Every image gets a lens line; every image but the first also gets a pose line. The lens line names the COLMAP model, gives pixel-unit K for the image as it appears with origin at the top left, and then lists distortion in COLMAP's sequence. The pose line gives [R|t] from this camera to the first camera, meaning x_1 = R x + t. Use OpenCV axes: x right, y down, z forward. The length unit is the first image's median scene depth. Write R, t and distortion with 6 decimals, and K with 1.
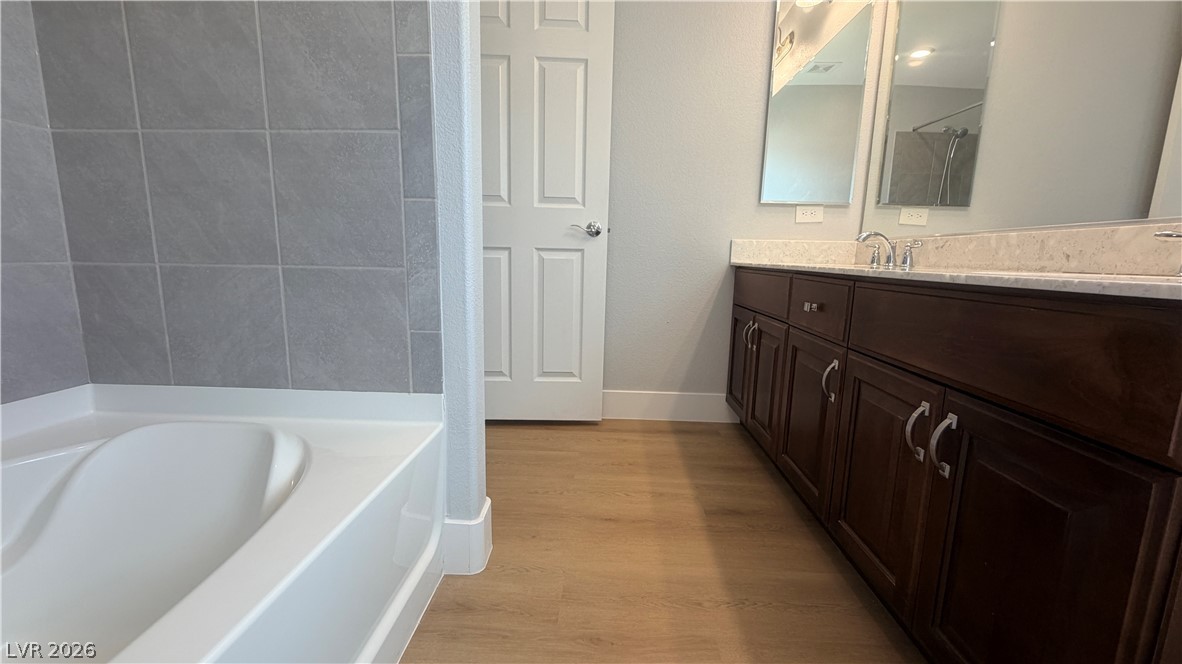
lens RADIAL K [[472.6, 0, 588.4], [0, 472.6, 326.0], [0, 0, 1]] dist [0.002592, -0.000147]
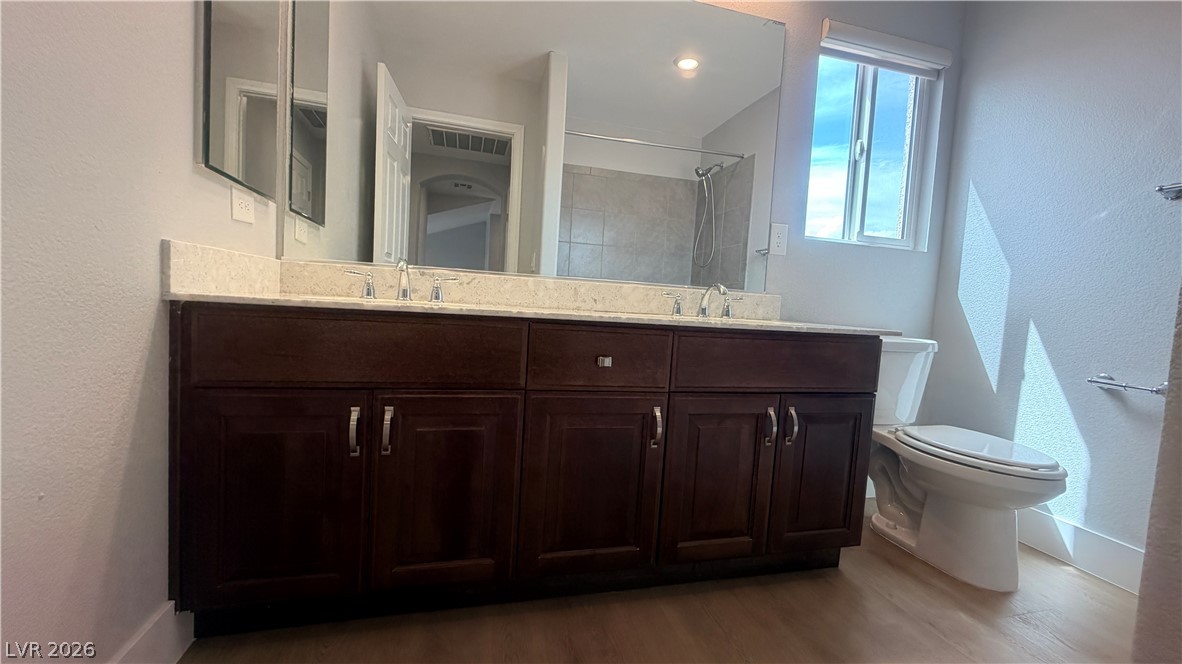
lens RADIAL K [[472.6, 0, 588.7], [0, 472.6, 329.3], [0, 0, 1]] dist [0.002592, -0.000147]
pose [[-0.304070, -0.093095, 0.948090, -0.374232], [0.074998, 0.989786, 0.121242, -0.220572], [-0.949693, 0.107971, -0.293983, 1.353668]]
